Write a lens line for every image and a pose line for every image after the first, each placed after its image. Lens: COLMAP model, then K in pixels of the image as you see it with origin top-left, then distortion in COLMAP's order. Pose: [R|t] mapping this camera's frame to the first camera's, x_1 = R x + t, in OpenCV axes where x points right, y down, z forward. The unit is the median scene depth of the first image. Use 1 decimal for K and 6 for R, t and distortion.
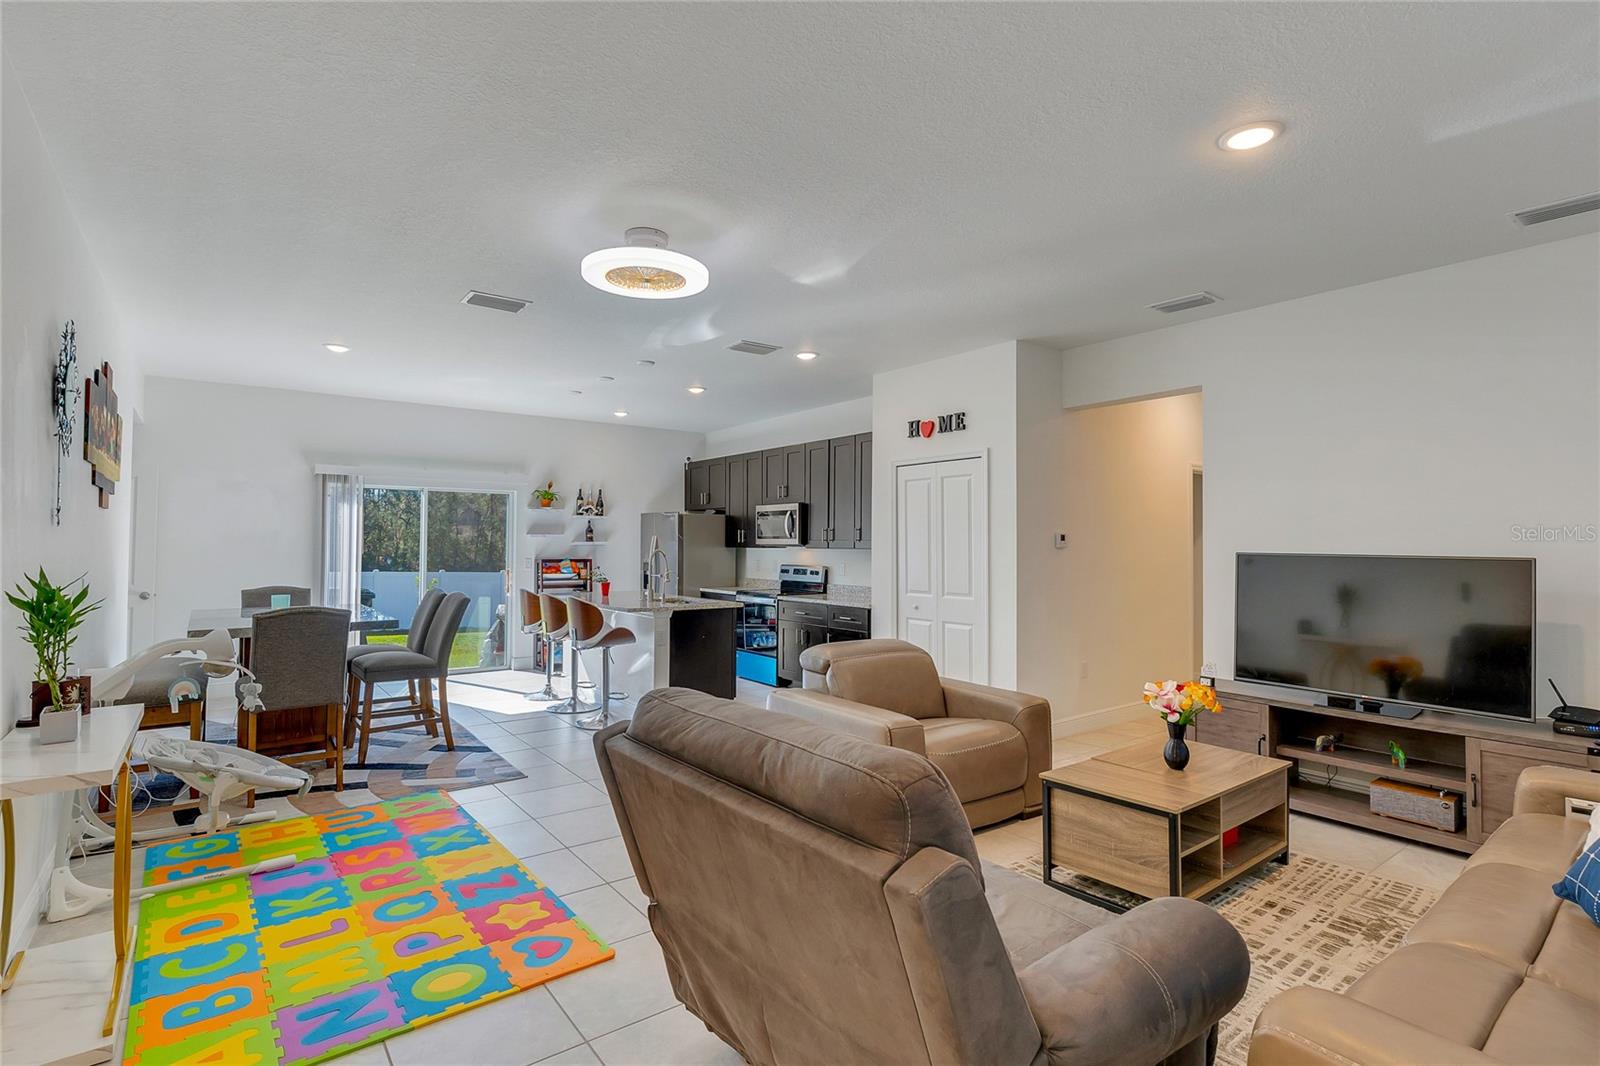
lens RADIAL K [[765.7, 0, 800.0], [0, 765.7, 533.0], [0, 0, 1]] dist [0.031307, 0.000112]
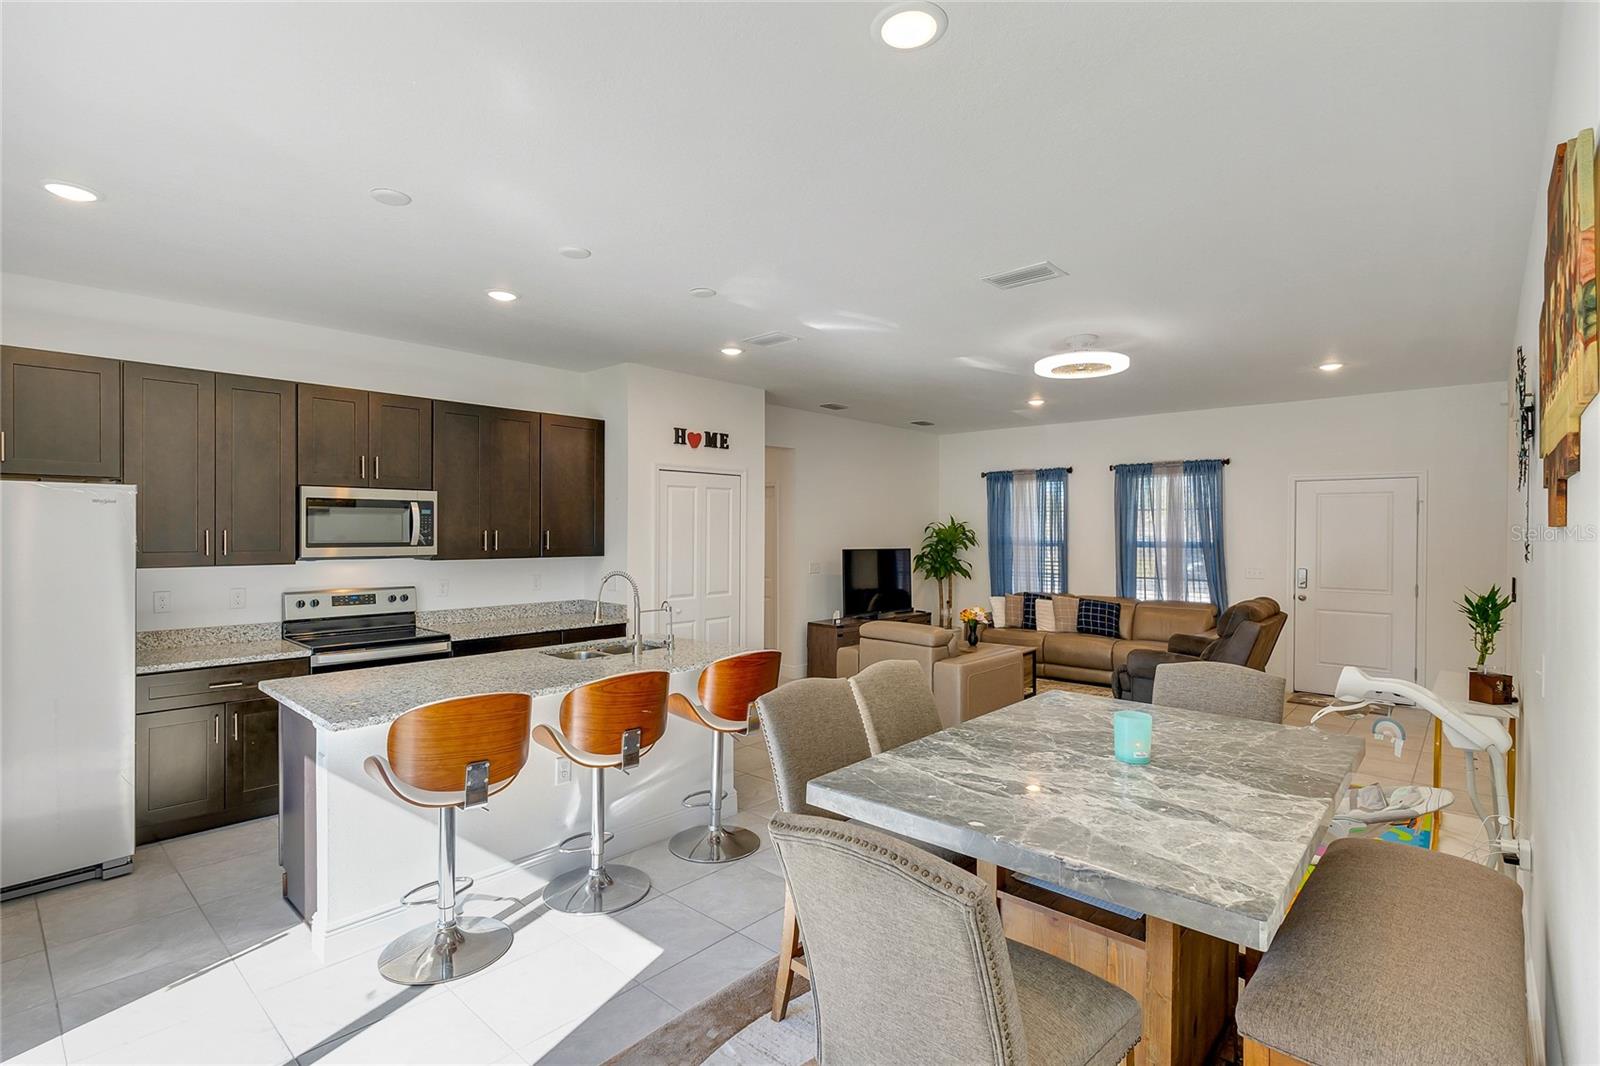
lens RADIAL K [[769.8, 0, 800.0], [0, 769.8, 533.0], [0, 0, 1]] dist [-0.001155, -0.000082]
pose [[-0.191325, -0.014205, 0.981424, -0.911279], [-0.022176, 0.999703, 0.010146, -0.021900], [-0.981276, -0.019823, -0.191583, 1.070608]]
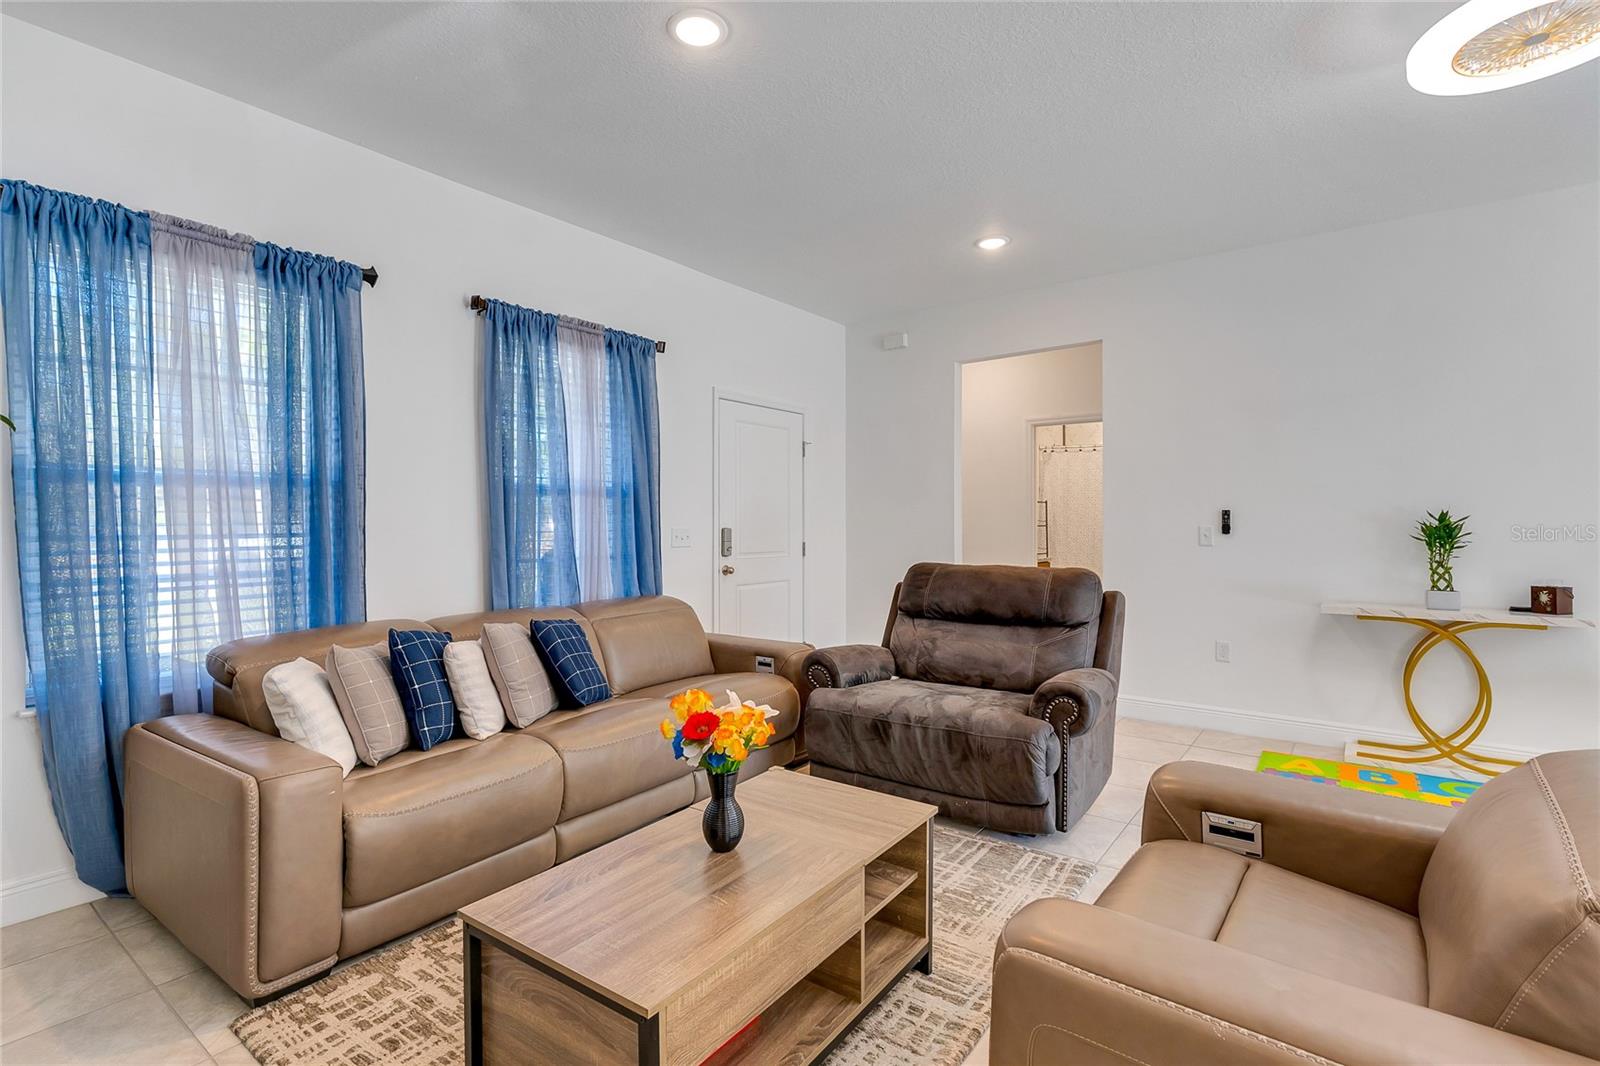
lens RADIAL K [[765.7, 0, 800.0], [0, 765.7, 533.0], [0, 0, 1]] dist [0.031307, 0.000112]
pose [[-0.961079, -0.019391, -0.275592, 0.341351], [-0.024493, 0.999586, 0.015083, 0.022114], [0.275185, 0.021246, -0.961156, 0.867461]]
